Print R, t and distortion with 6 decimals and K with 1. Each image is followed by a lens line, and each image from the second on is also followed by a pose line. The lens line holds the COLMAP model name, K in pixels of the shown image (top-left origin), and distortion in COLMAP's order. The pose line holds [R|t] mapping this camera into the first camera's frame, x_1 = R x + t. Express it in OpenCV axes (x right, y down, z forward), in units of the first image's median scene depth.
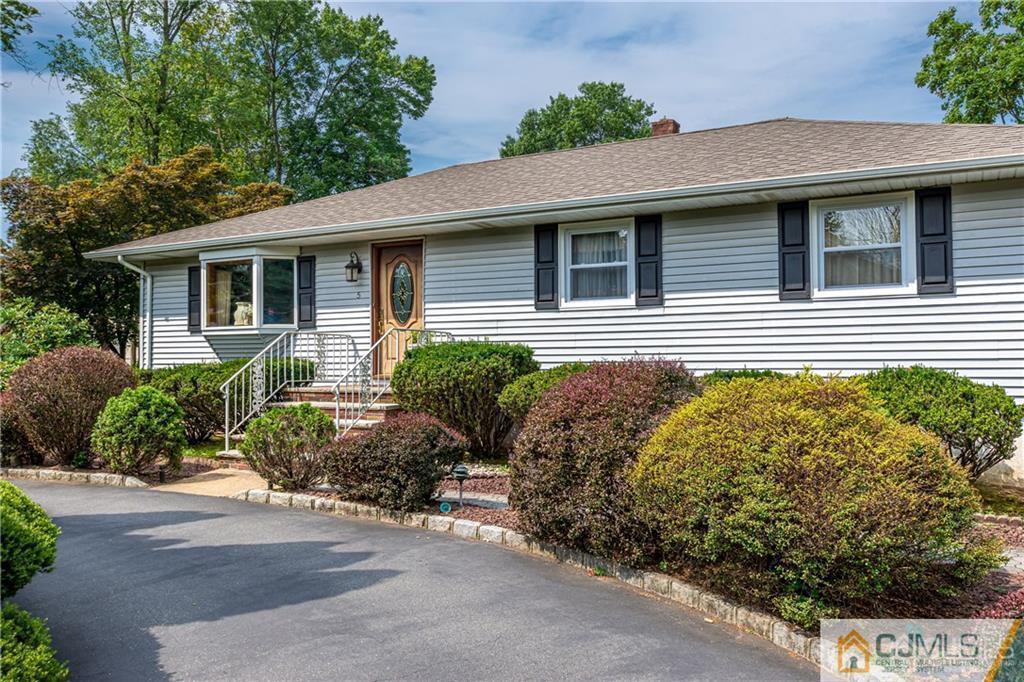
lens RADIAL K [[836.9, 0, 509.0], [0, 836.9, 344.9], [0, 0, 1]] dist [0.011943, -0.007504]
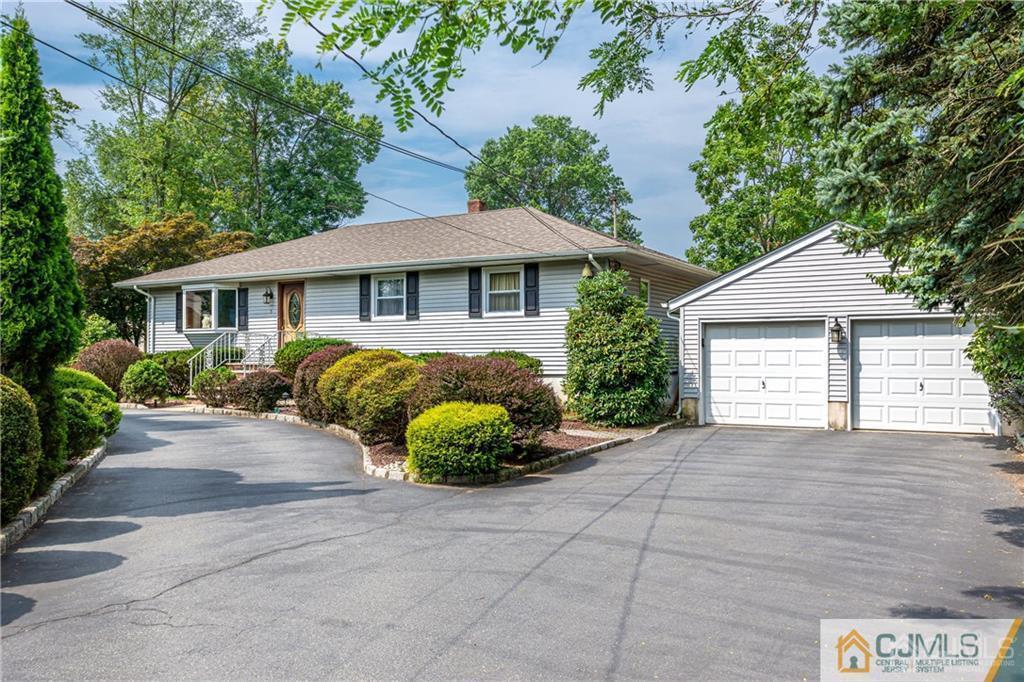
lens RADIAL K [[836.9, 0, 510.3], [0, 836.9, 344.8], [0, 0, 1]] dist [0.011943, -0.007504]
pose [[0.999895, 0.005215, -0.013498, 0.330189], [-0.005201, 0.999986, 0.001110, 0.005714], [0.013504, -0.001039, 0.999908, -0.711565]]
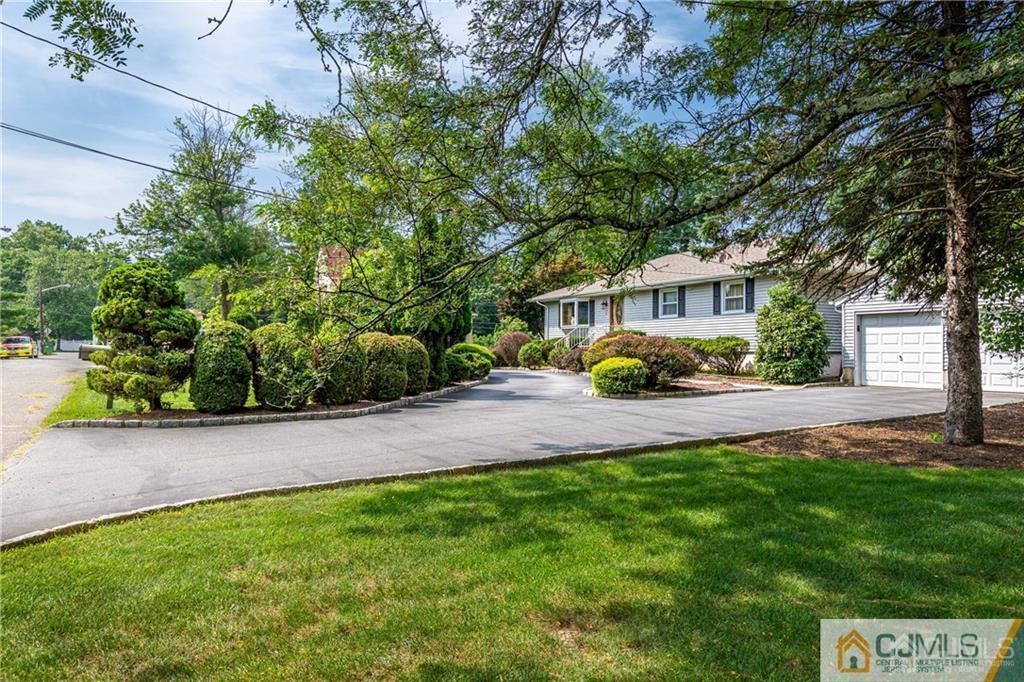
lens RADIAL K [[708.7, 0, 510.5], [0, 708.7, 335.9], [0, 0, 1]] dist [-0.000331, 0.001780]
pose [[0.842700, -0.002915, -0.538376, 0.794249], [-0.001412, 0.999970, -0.007624, 0.030899], [0.538382, 0.007185, 0.842671, -1.123931]]
